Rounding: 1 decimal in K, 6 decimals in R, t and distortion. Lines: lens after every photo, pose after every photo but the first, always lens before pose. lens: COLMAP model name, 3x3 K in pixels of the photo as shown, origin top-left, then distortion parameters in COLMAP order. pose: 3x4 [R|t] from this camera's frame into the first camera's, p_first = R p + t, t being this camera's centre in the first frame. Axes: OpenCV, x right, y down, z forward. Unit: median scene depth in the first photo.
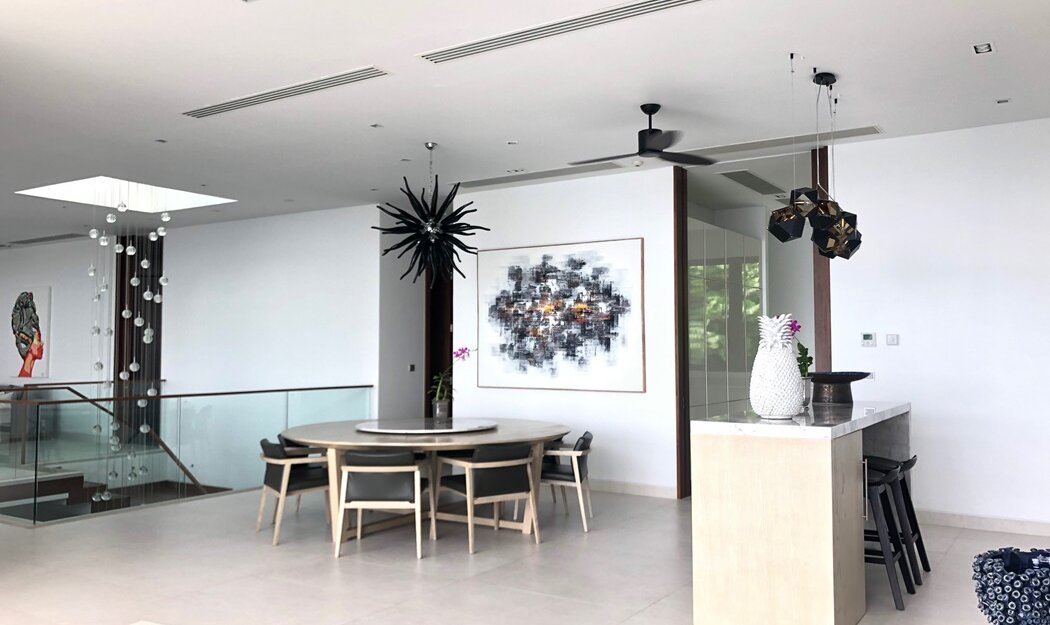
lens RADIAL K [[840.5, 0, 525.0], [0, 840.5, 312.5], [0, 0, 1]] dist [0.009070, -0.000443]
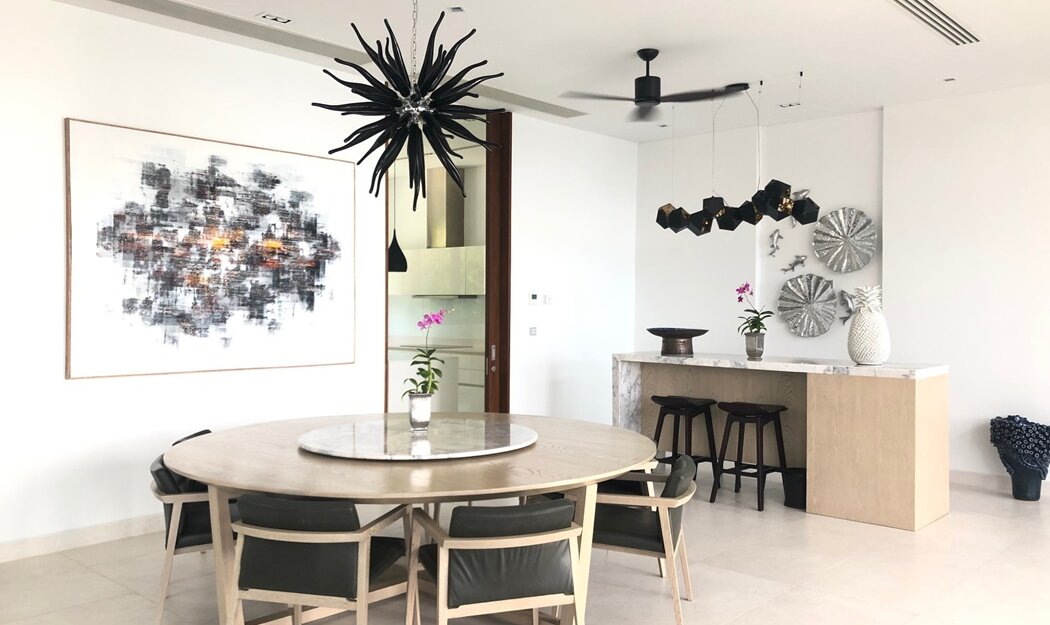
lens RADIAL K [[840.5, 0, 525.0], [0, 840.5, 312.5], [0, 0, 1]] dist [0.009070, -0.000443]
pose [[0.181595, -0.009555, 0.983327, -0.554253], [-0.051572, 0.998484, 0.019227, 0.023567], [-0.982020, -0.054203, 0.180827, 0.665452]]
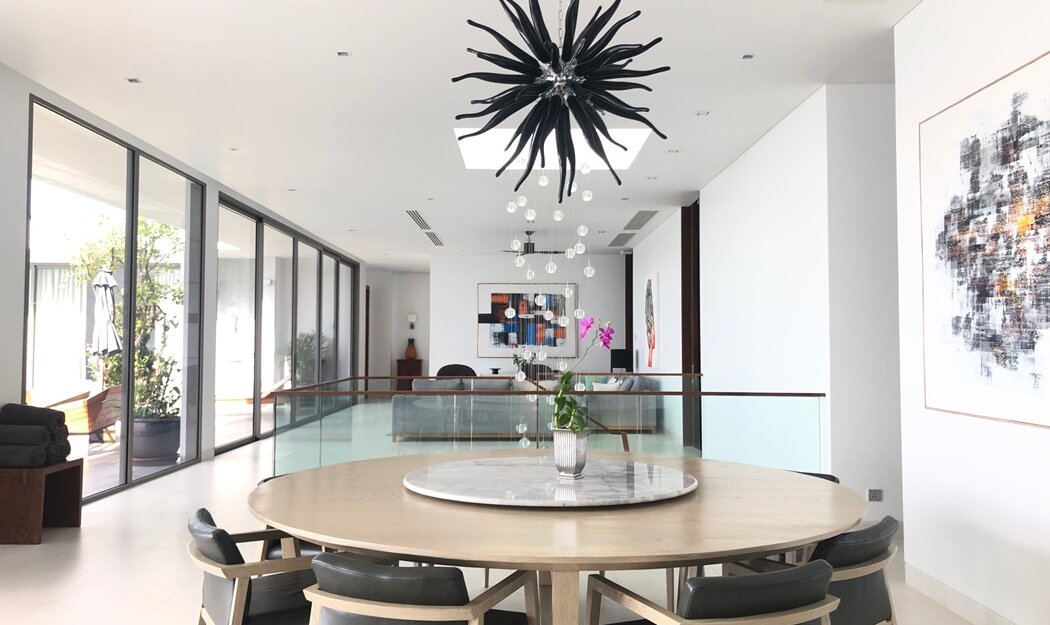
lens RADIAL K [[840.5, 0, 525.0], [0, 840.5, 312.5], [0, 0, 1]] dist [0.009070, -0.000443]
pose [[0.537721, -0.028971, -0.842625, 0.239505], [0.036530, 0.999272, -0.011045, 0.033625], [0.842331, -0.024842, 0.538388, 0.587366]]
